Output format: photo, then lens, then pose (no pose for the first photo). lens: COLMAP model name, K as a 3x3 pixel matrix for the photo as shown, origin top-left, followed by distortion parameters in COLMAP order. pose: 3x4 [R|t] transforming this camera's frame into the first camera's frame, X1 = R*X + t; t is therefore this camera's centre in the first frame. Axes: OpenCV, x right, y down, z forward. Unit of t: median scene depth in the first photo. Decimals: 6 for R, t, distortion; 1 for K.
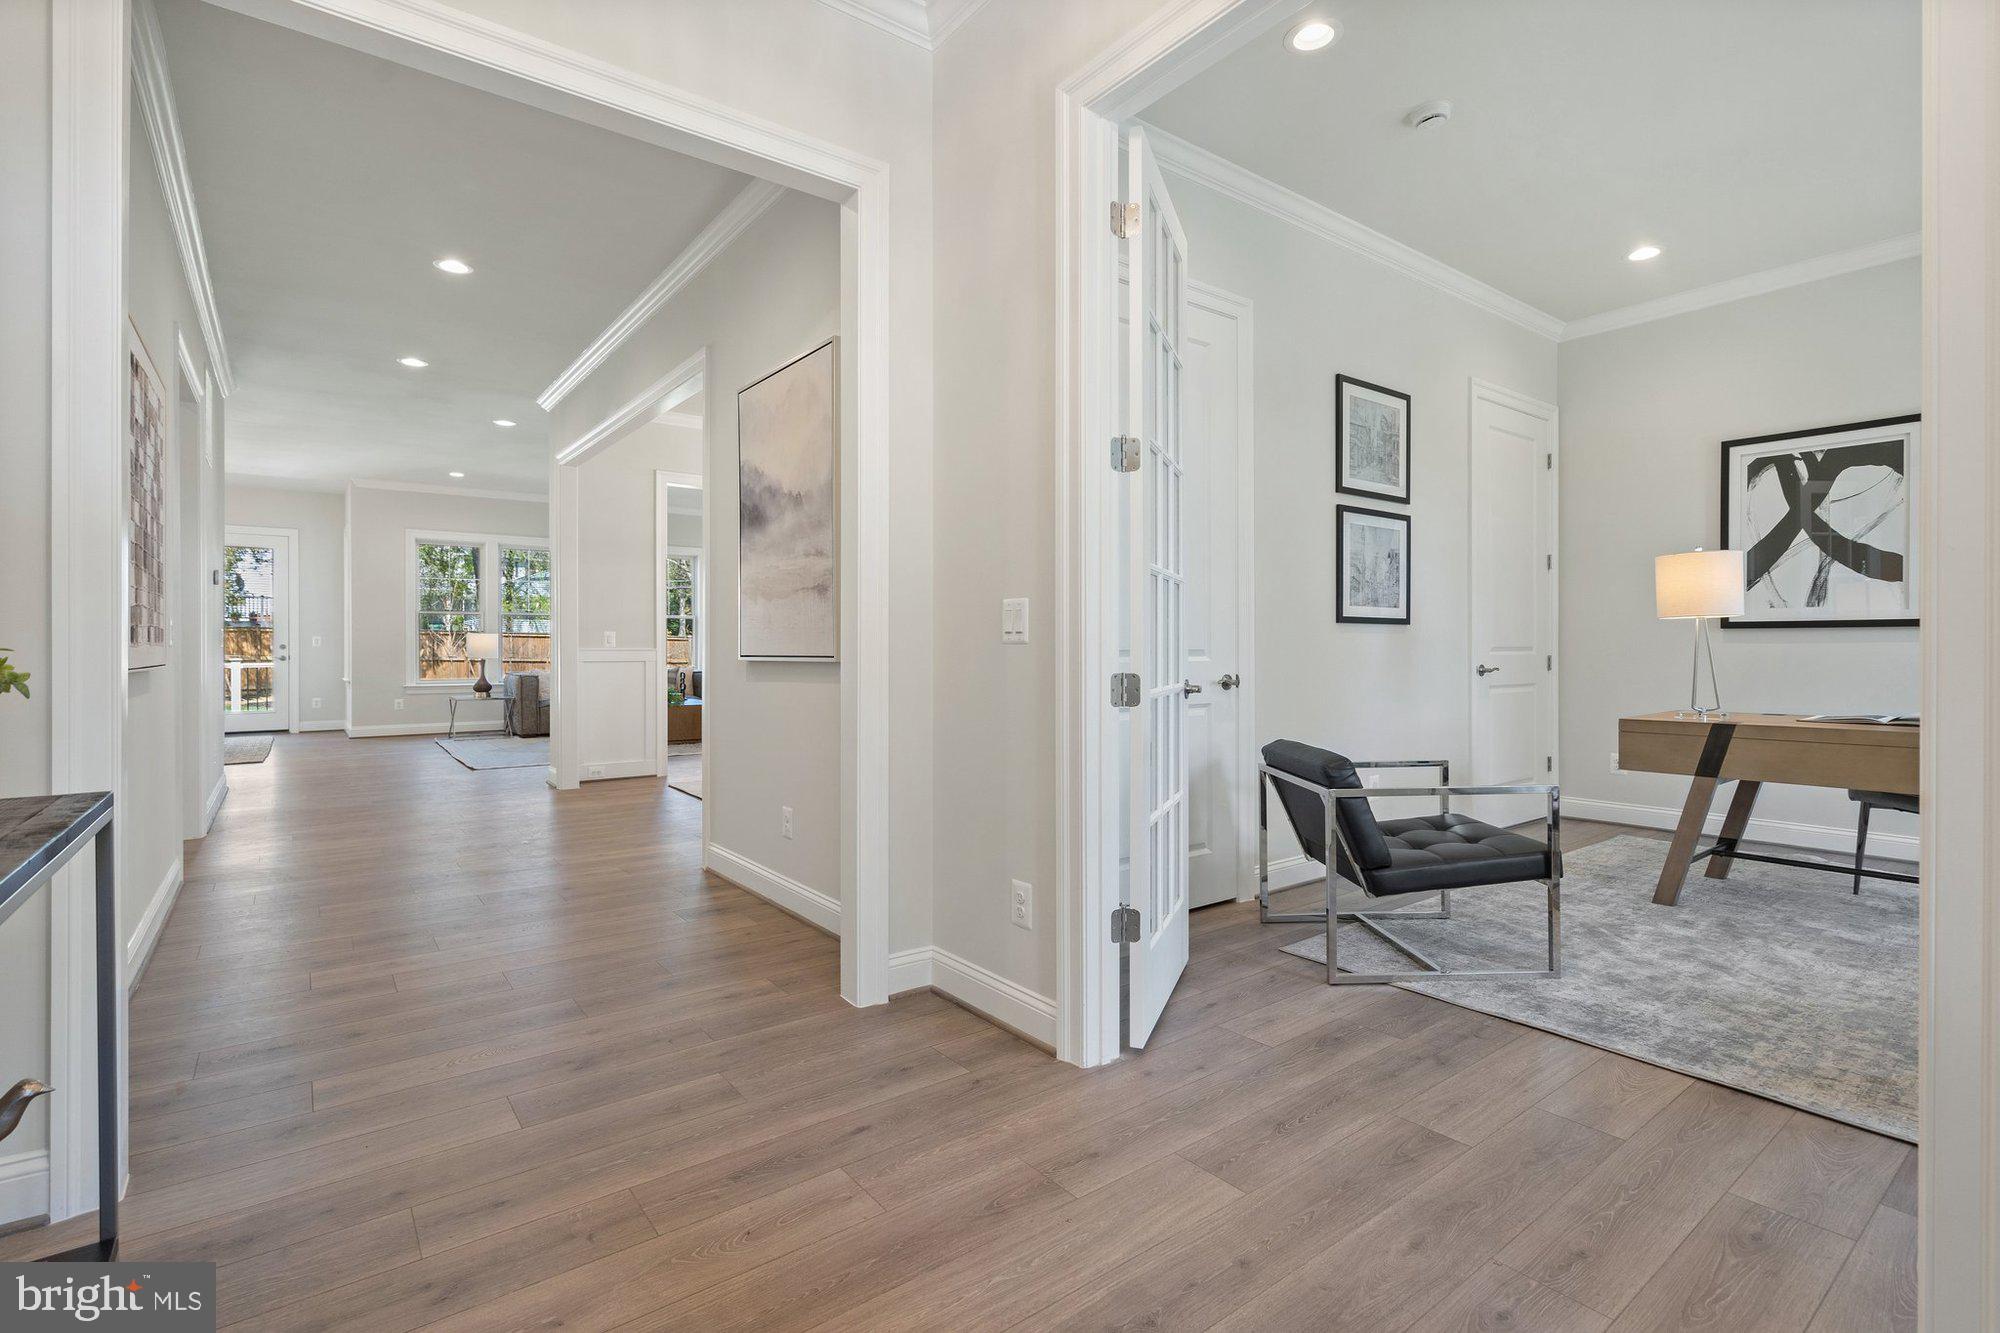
lens RADIAL K [[920.5, 0, 990.1], [0, 920.5, 647.8], [0, 0, 1]] dist [0.002079, 0.000521]
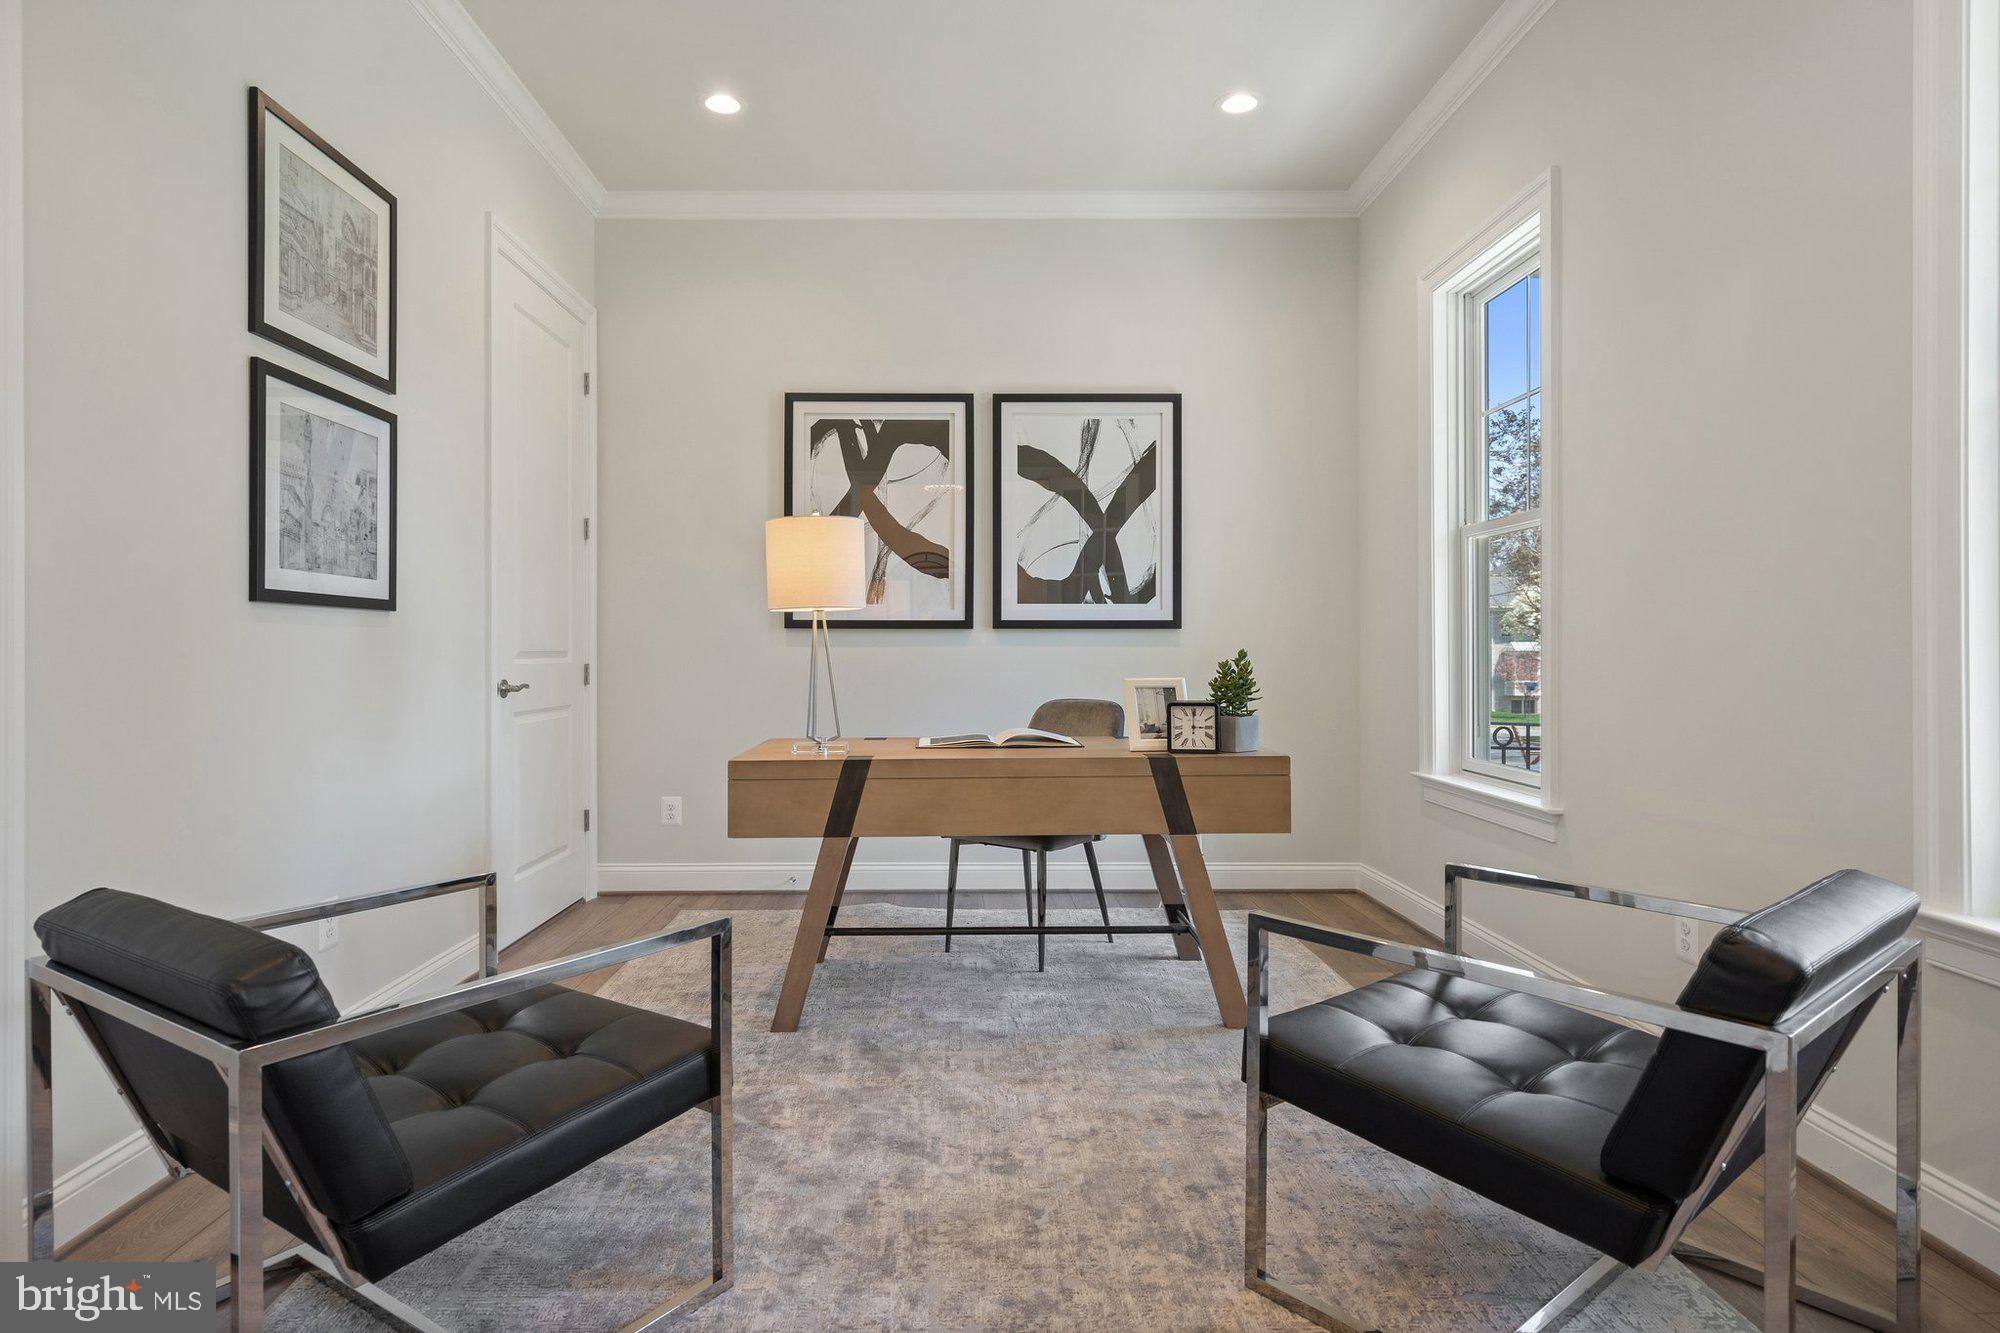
lens RADIAL K [[1166.0, 0, 990.9], [0, 1166.0, 648.8], [0, 0, 1]] dist [0.006915, -0.002143]
pose [[0.594837, 0.002327, 0.803843, 0.112528], [-0.000010, 0.999996, -0.002888, -0.000328], [-0.803846, 0.001710, 0.594834, 0.317696]]
